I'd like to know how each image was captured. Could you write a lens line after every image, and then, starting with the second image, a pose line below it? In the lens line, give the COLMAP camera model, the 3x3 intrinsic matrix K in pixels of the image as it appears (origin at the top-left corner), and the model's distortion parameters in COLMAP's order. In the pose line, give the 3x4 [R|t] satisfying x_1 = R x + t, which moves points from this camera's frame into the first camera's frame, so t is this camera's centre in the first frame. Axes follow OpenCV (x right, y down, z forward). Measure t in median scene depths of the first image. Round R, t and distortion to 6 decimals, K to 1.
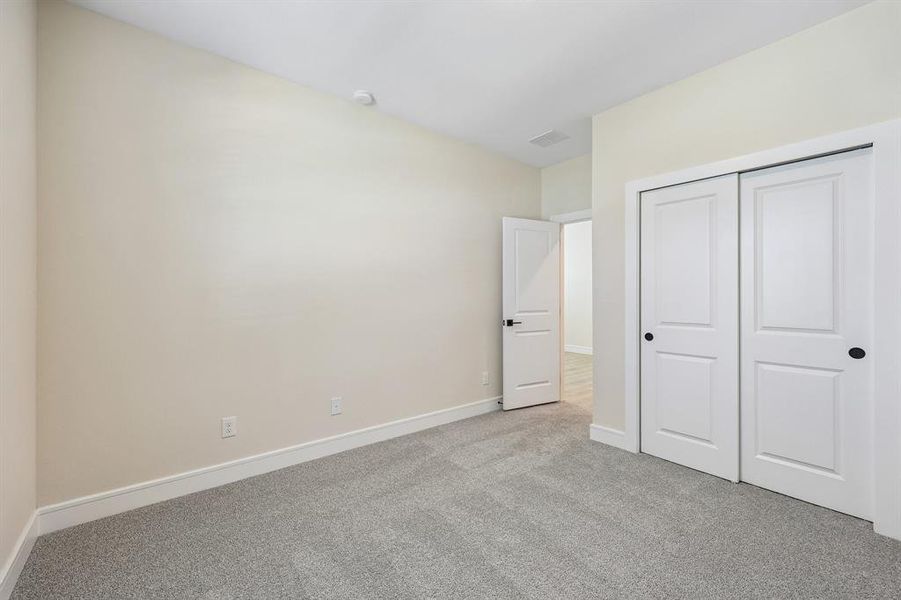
lens RADIAL K [[374.9, 0, 452.9], [0, 374.9, 290.4], [0, 0, 1]] dist [0.001700, 0.000360]
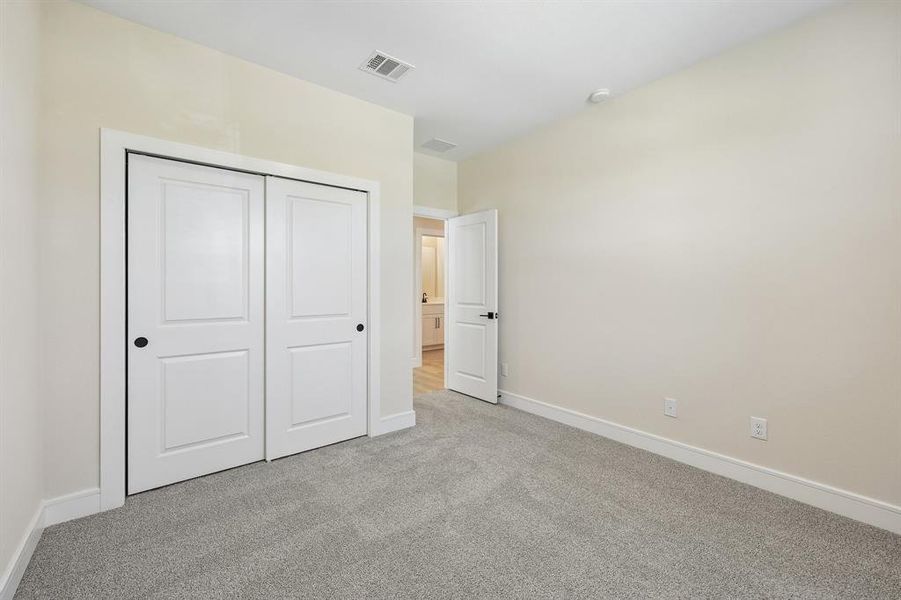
lens RADIAL K [[374.9, 0, 452.9], [0, 374.9, 290.4], [0, 0, 1]] dist [0.001700, 0.000360]
pose [[-0.009266, -0.019091, 0.999775, -0.326849], [-0.009980, 0.999770, 0.018998, -0.006452], [-0.999907, -0.009802, -0.009454, 0.454572]]
